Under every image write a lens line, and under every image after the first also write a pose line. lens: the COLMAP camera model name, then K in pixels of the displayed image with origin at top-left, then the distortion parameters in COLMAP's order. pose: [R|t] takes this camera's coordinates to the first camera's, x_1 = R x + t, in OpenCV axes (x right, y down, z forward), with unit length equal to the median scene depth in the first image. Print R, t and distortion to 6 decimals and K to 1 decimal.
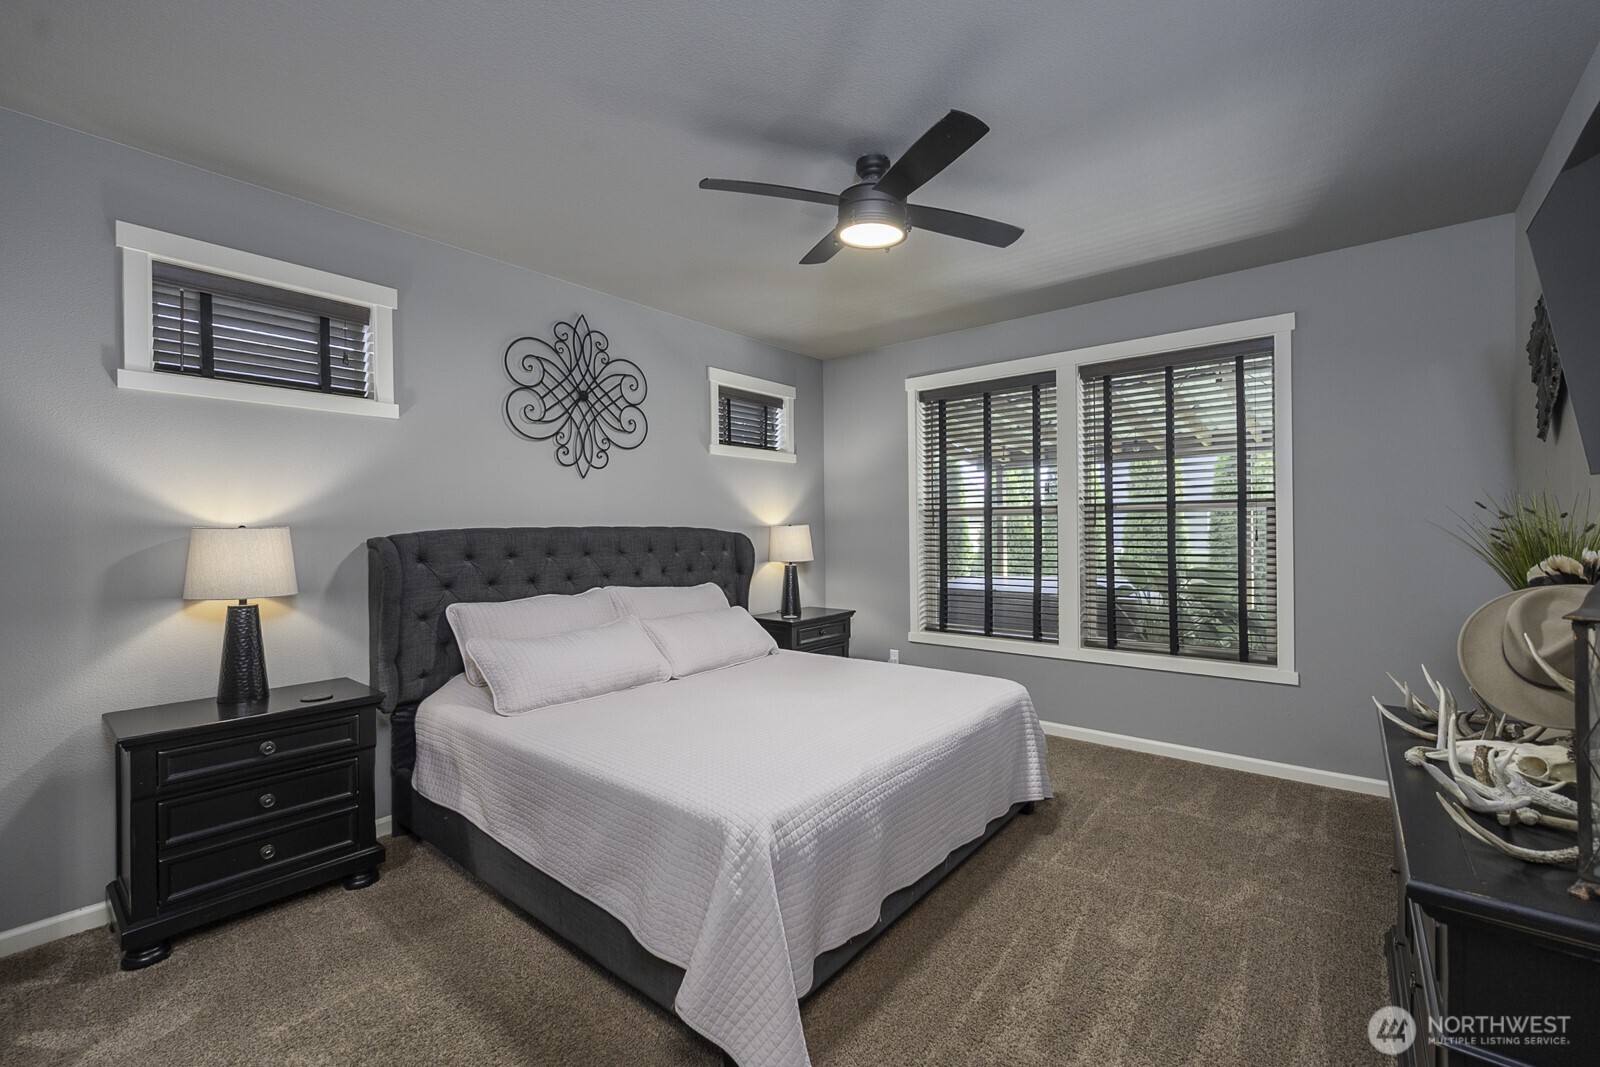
lens RADIAL K [[679.2, 0, 796.6], [0, 679.2, 528.8], [0, 0, 1]] dist [0.005379, -0.000160]
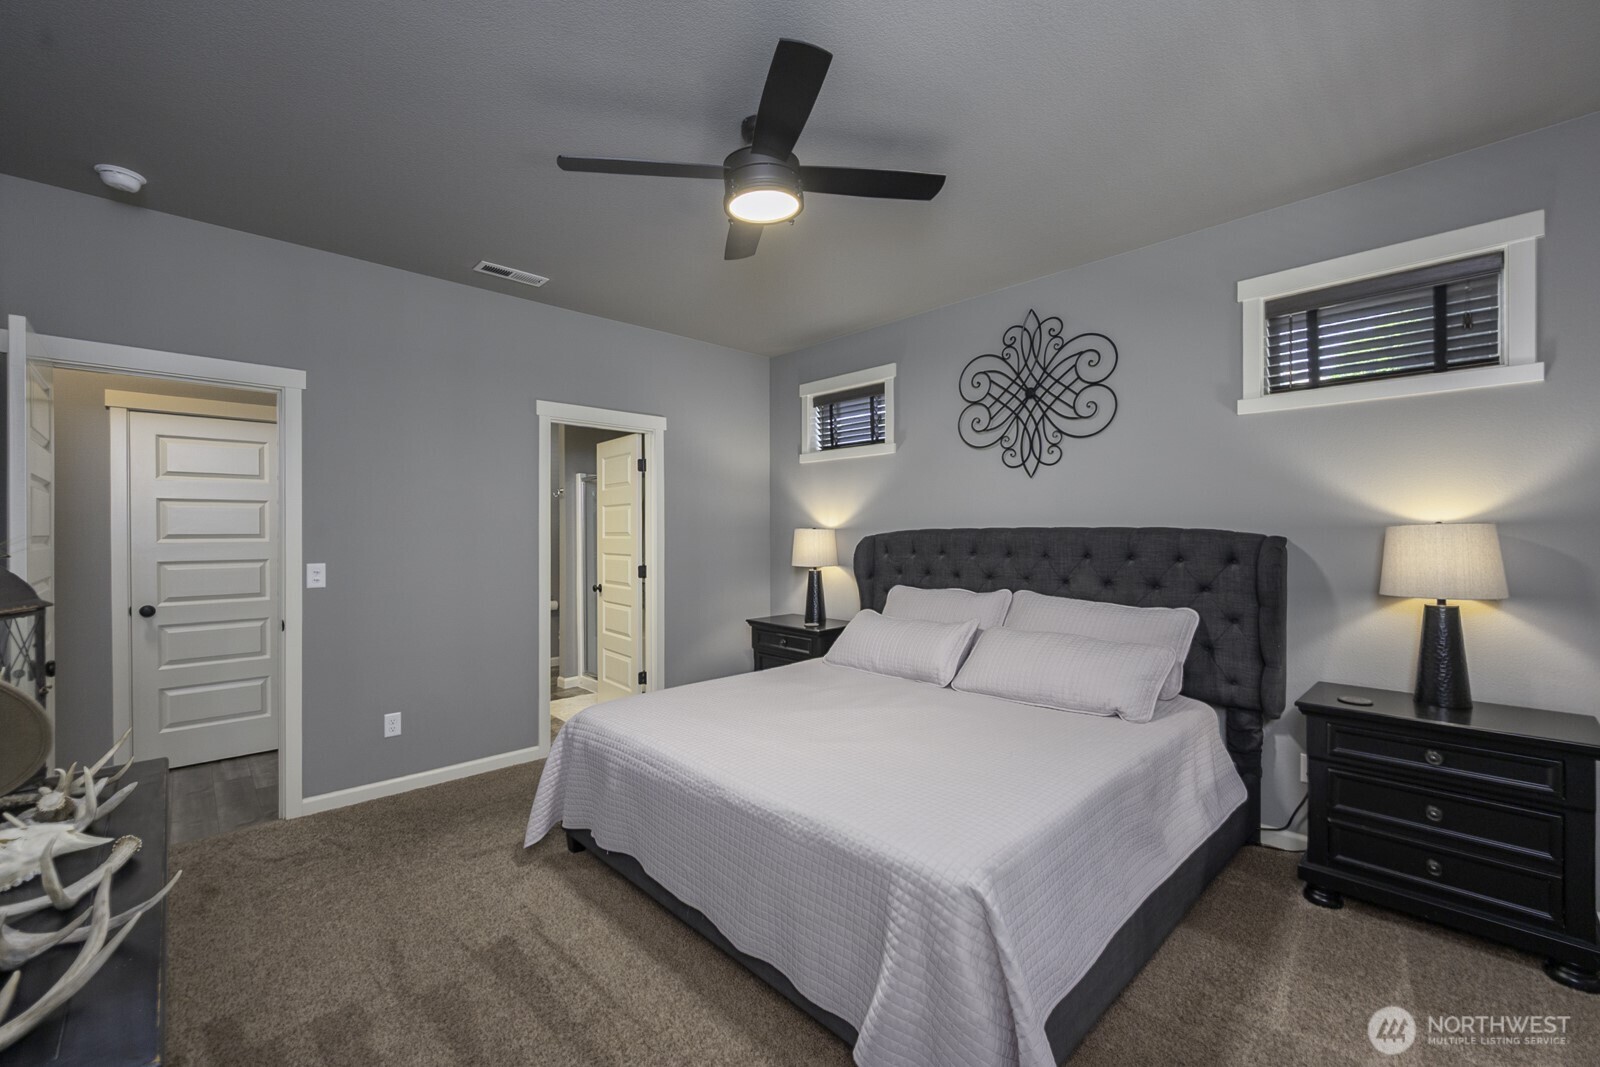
lens RADIAL K [[643.2, 0, 798.8], [0, 643.2, 536.4], [0, 0, 1]] dist [-0.013372, 0.000499]
pose [[-0.117279, 0.014303, -0.992996, 0.625952], [0.004535, 0.999894, 0.013867, -0.004239], [0.993089, -0.002877, -0.117331, 0.760259]]
